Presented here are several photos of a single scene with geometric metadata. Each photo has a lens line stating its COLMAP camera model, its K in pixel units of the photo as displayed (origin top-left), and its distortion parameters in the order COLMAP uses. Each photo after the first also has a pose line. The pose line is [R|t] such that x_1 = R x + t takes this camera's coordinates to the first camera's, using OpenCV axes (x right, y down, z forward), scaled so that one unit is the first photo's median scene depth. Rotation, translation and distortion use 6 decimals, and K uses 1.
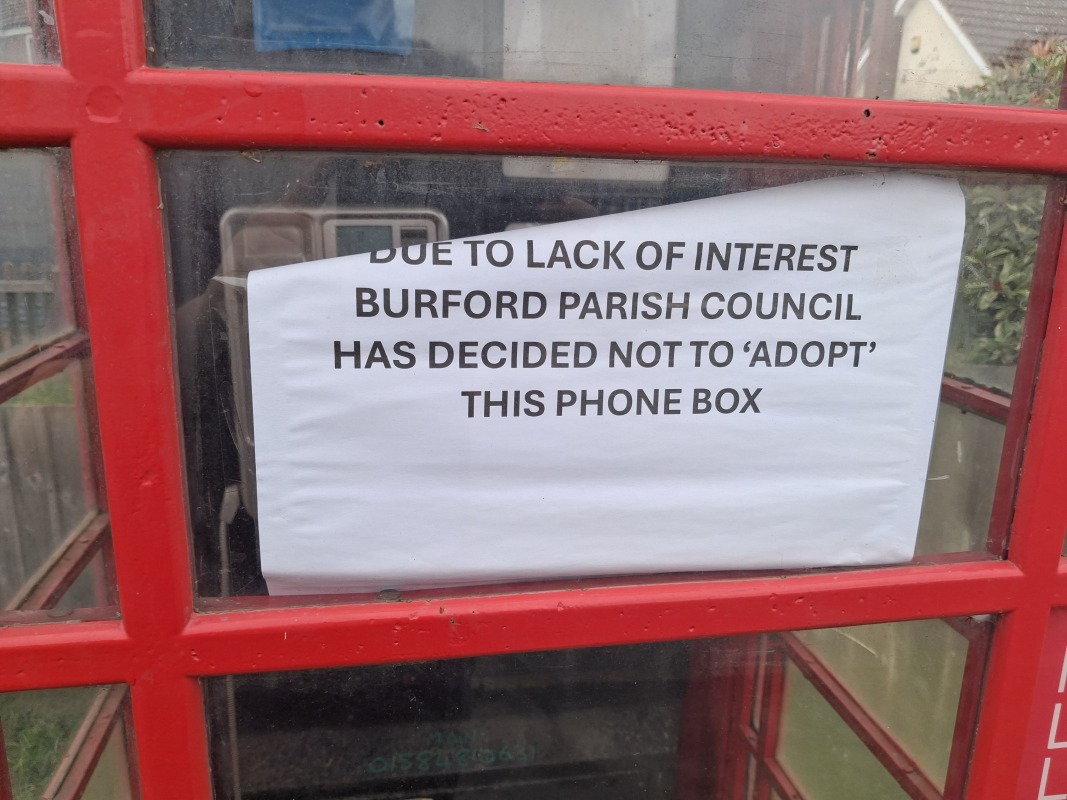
lens RADIAL K [[843.7, 0, 534.4], [0, 843.7, 402.8], [0, 0, 1]] dist [-0.008989, -0.005985]
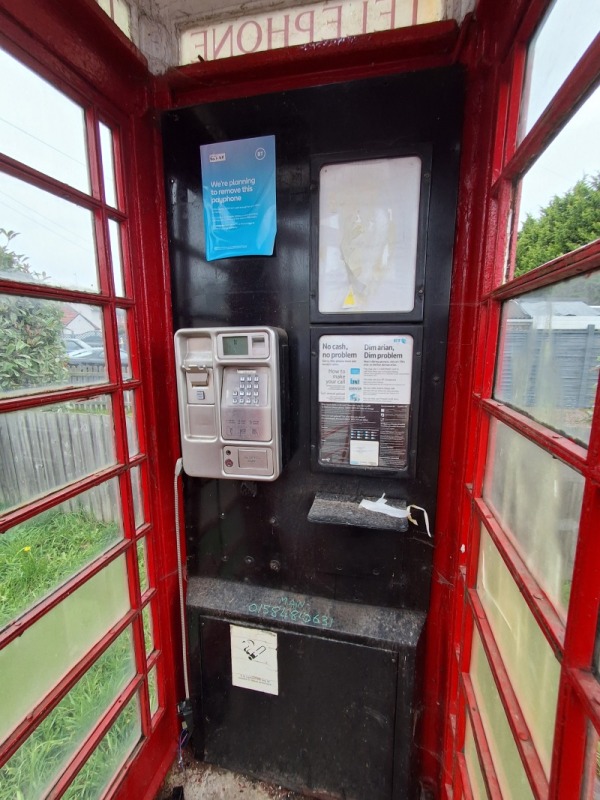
lens RADIAL K [[358.5, 0, 299.8], [0, 358.5, 400.2], [0, 0, 1]] dist [0.005146, 0.000994]
pose [[0.919285, 0.040336, -0.391521, 0.227295], [-0.073658, 0.994791, -0.070459, -0.004707], [0.386640, 0.093611, 0.917467, 0.219440]]
